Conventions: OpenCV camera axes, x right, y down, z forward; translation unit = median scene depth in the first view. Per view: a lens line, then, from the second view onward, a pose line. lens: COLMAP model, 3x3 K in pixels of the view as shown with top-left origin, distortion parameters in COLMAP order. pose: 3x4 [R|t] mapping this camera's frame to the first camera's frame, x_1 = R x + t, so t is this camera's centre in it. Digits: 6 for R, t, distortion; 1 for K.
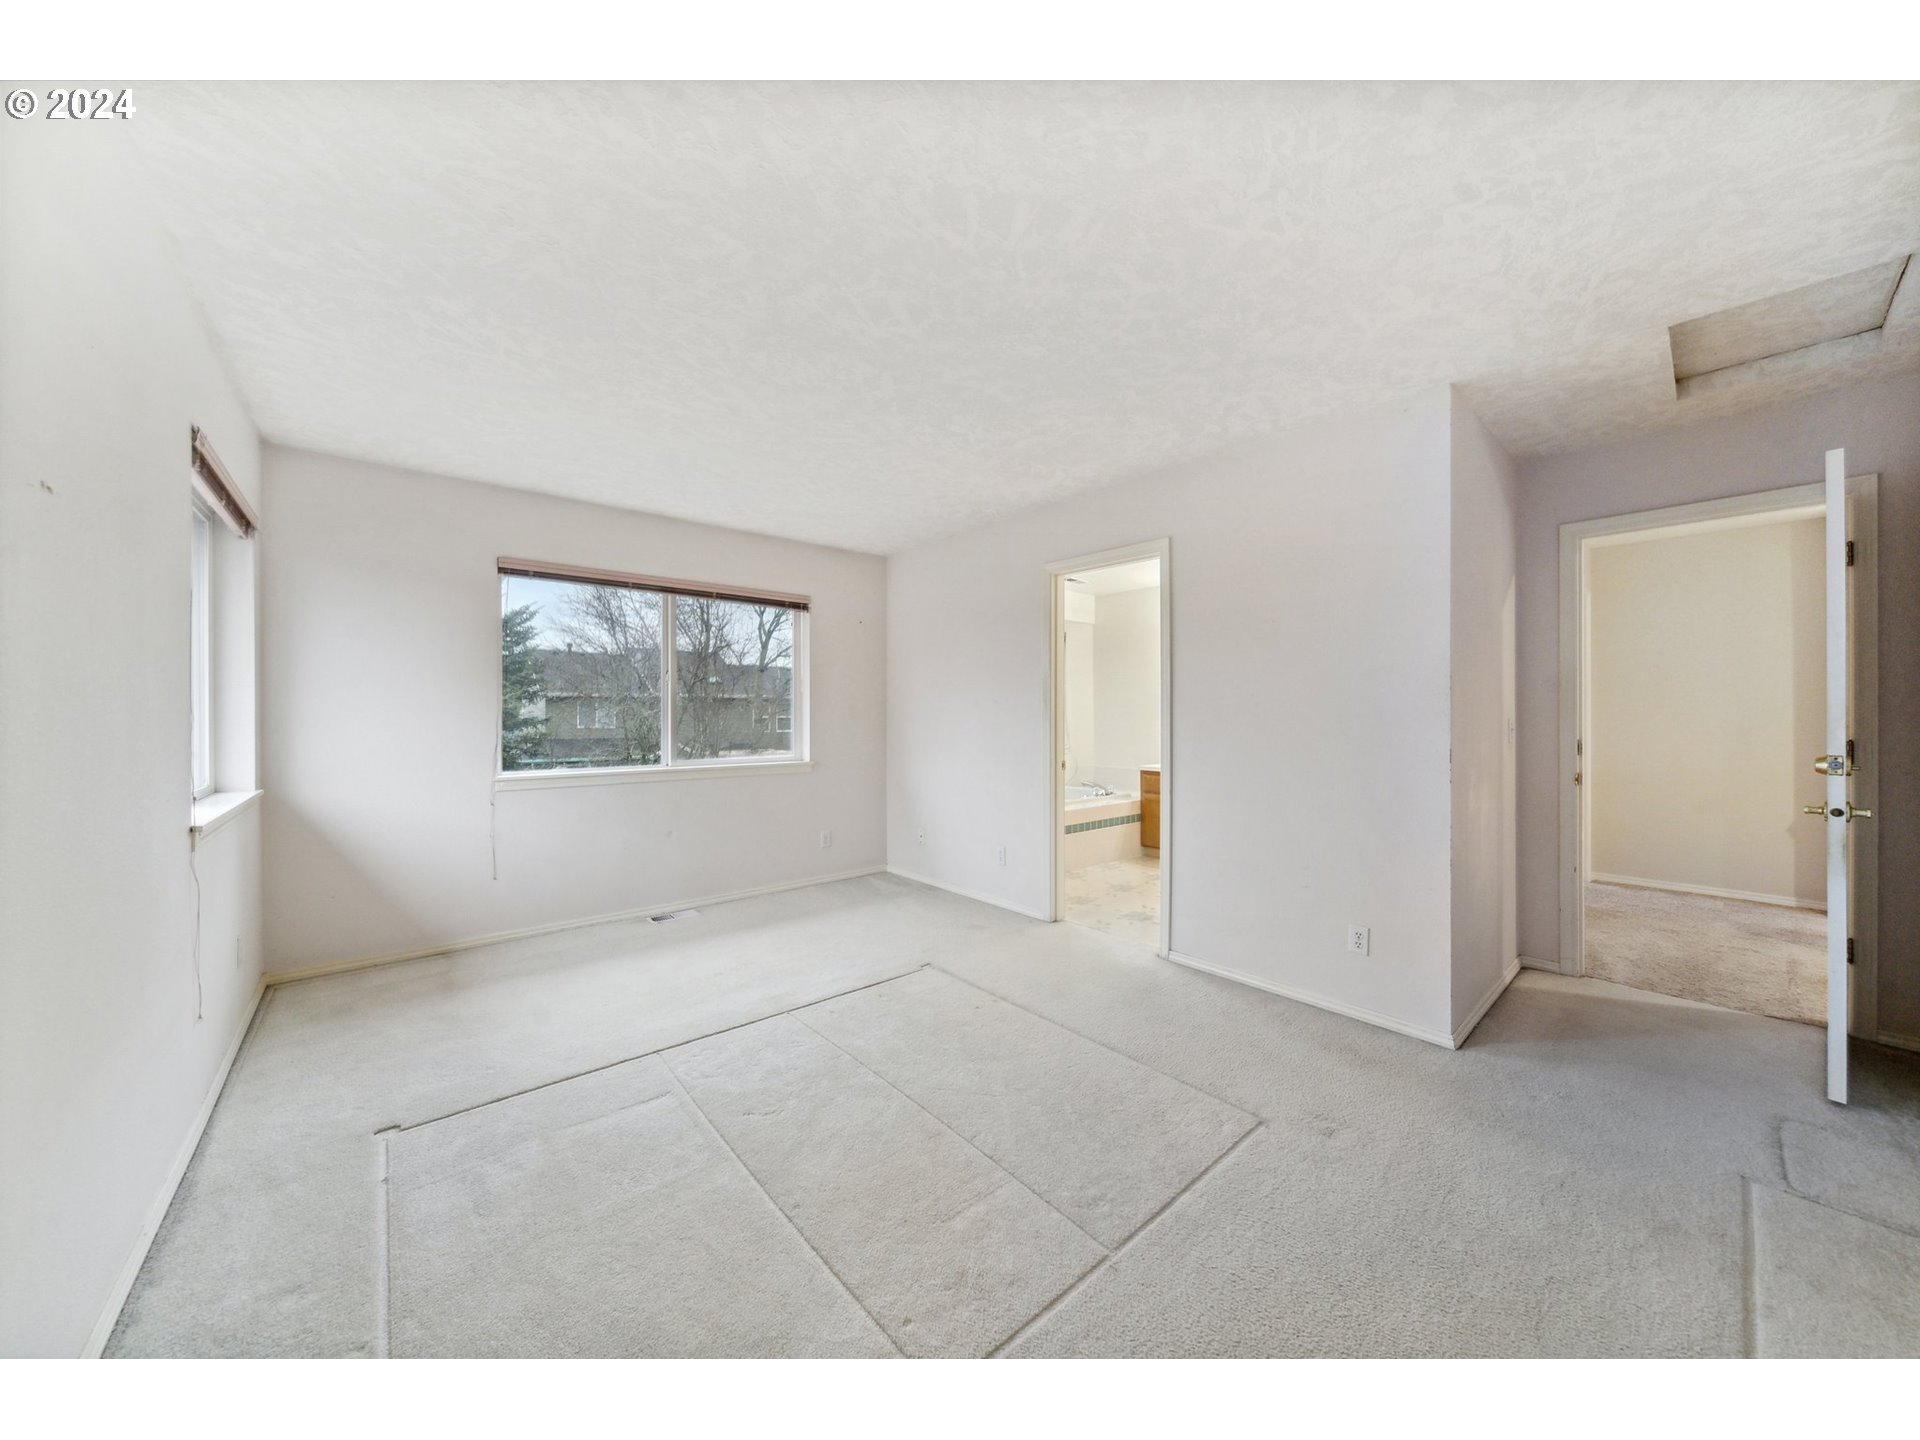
lens RADIAL K [[686.2, 0, 964.9], [0, 686.2, 713.1], [0, 0, 1]] dist [-0.005540, -0.000070]
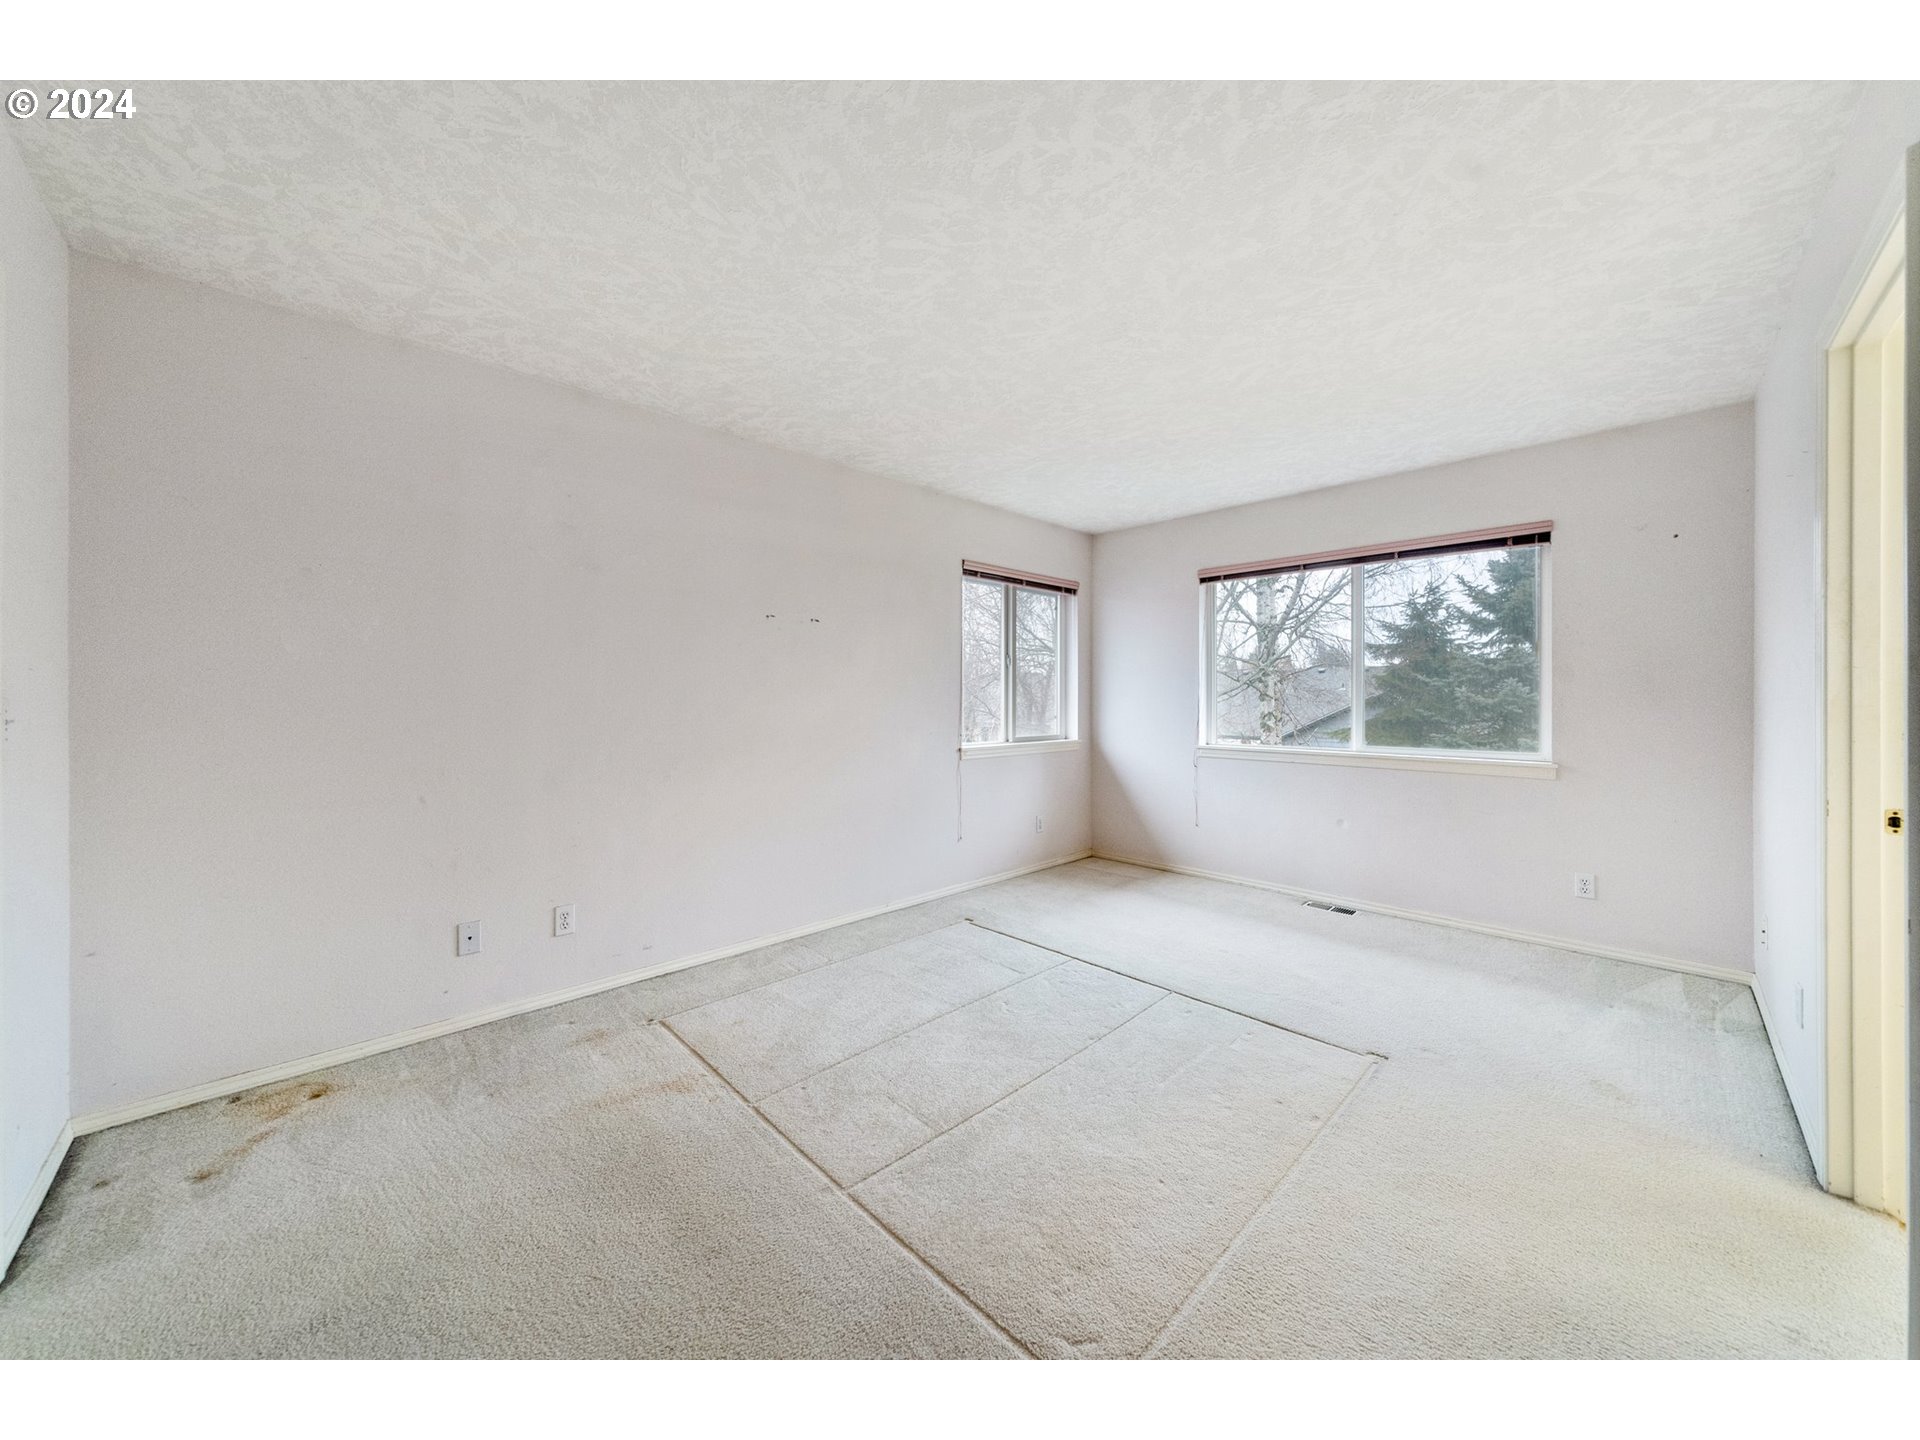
lens RADIAL K [[686.2, 0, 964.9], [0, 686.2, 713.1], [0, 0, 1]] dist [-0.005540, -0.000070]
pose [[0.049452, 0.018901, -0.998598, 0.512397], [-0.001695, 0.999821, 0.018840, 0.010429], [0.998775, 0.000761, 0.049475, 0.469524]]
